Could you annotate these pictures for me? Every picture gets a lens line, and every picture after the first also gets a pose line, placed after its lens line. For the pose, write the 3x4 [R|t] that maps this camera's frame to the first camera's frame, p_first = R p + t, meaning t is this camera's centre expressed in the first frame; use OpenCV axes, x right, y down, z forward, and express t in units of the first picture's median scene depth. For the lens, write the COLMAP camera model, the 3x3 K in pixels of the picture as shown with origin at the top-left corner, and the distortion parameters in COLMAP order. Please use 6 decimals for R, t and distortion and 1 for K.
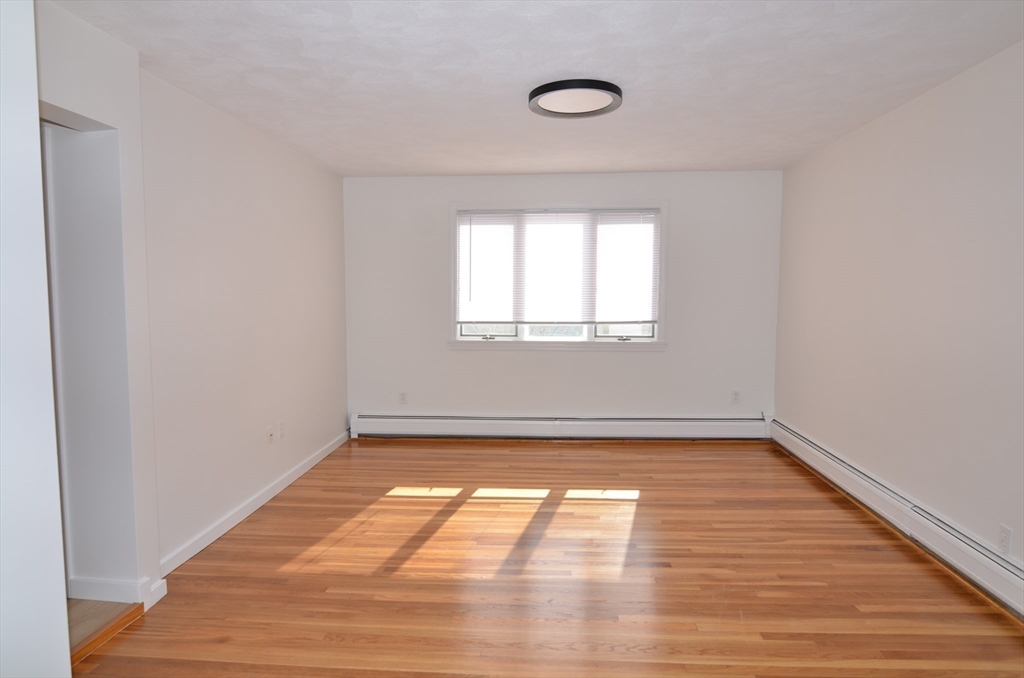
lens RADIAL K [[606.9, 0, 520.1], [0, 606.9, 346.2], [0, 0, 1]] dist [-0.019729, -0.000757]
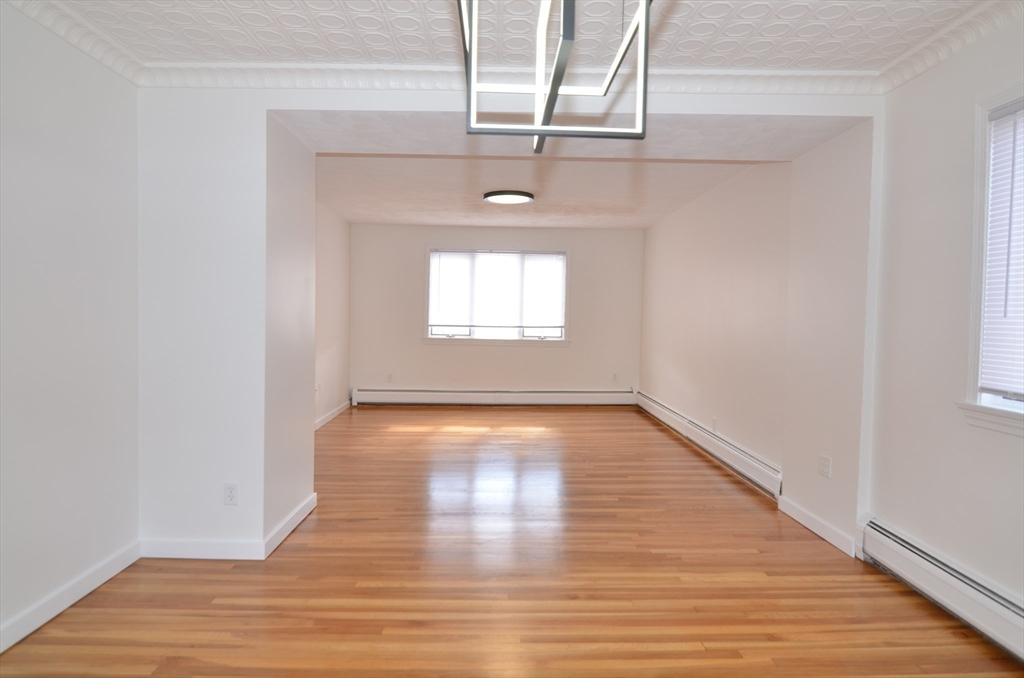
lens RADIAL K [[606.9, 0, 515.8], [0, 606.9, 337.1], [0, 0, 1]] dist [-0.019729, -0.000757]
pose [[0.995668, 0.011671, 0.092245, -0.029768], [-0.010105, 0.999797, -0.017434, 0.012329], [-0.092429, 0.016426, 0.995584, -0.471997]]
